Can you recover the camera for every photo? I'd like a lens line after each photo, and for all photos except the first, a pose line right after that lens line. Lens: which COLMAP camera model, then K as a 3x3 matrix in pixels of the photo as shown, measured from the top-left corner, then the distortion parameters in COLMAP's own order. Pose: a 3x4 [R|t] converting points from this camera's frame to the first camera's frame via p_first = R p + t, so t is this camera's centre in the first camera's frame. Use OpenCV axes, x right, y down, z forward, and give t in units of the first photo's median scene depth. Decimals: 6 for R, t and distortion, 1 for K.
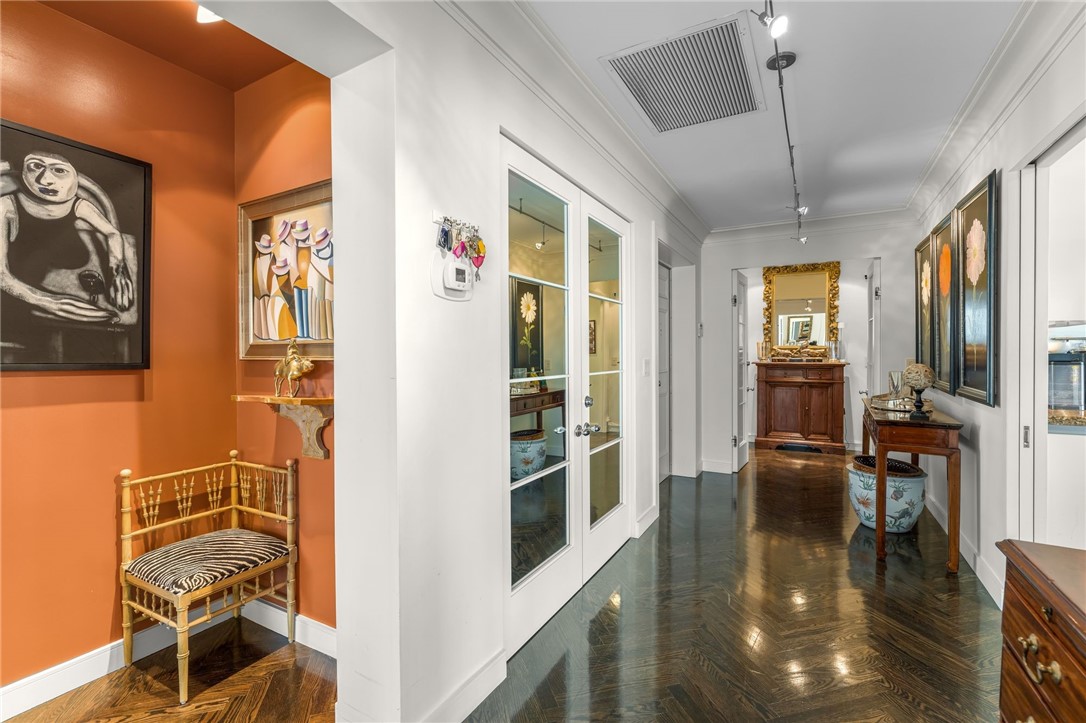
lens RADIAL K [[488.2, 0, 542.0], [0, 488.2, 359.5], [0, 0, 1]] dist [-0.011803, 0.001944]
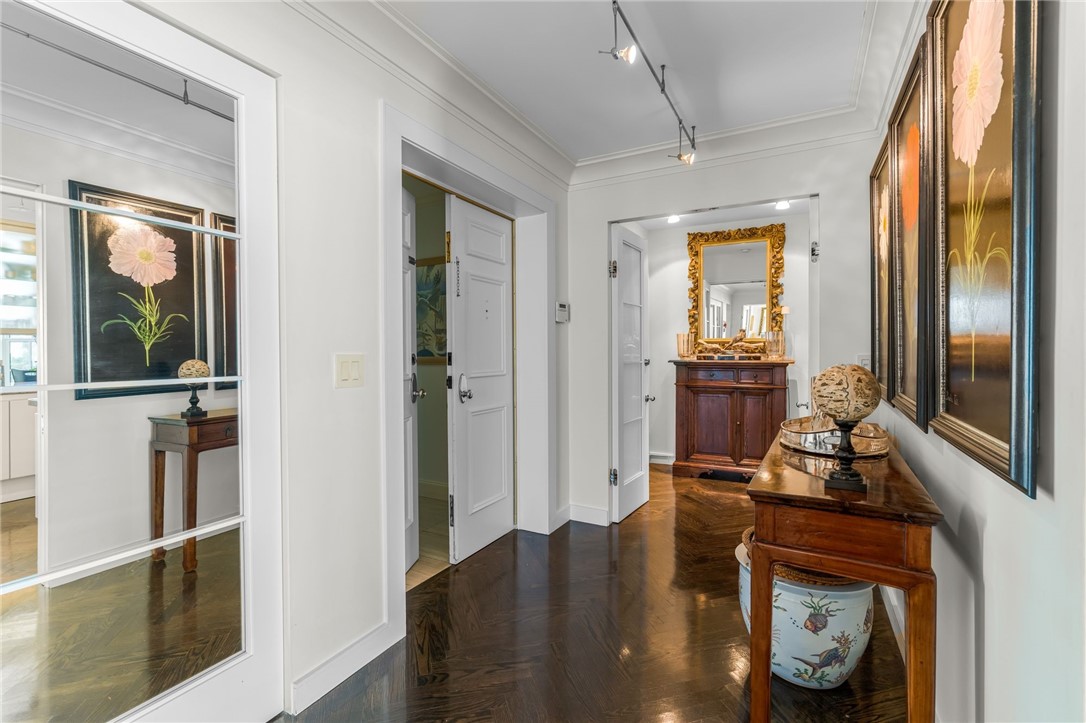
lens RADIAL K [[488.2, 0, 543.3], [0, 488.2, 359.6], [0, 0, 1]] dist [-0.011803, 0.001944]
pose [[0.999856, -0.001623, 0.016870, 0.233681], [0.001569, 0.999994, 0.003225, 0.001922], [-0.016875, -0.003198, 0.999852, 0.265707]]
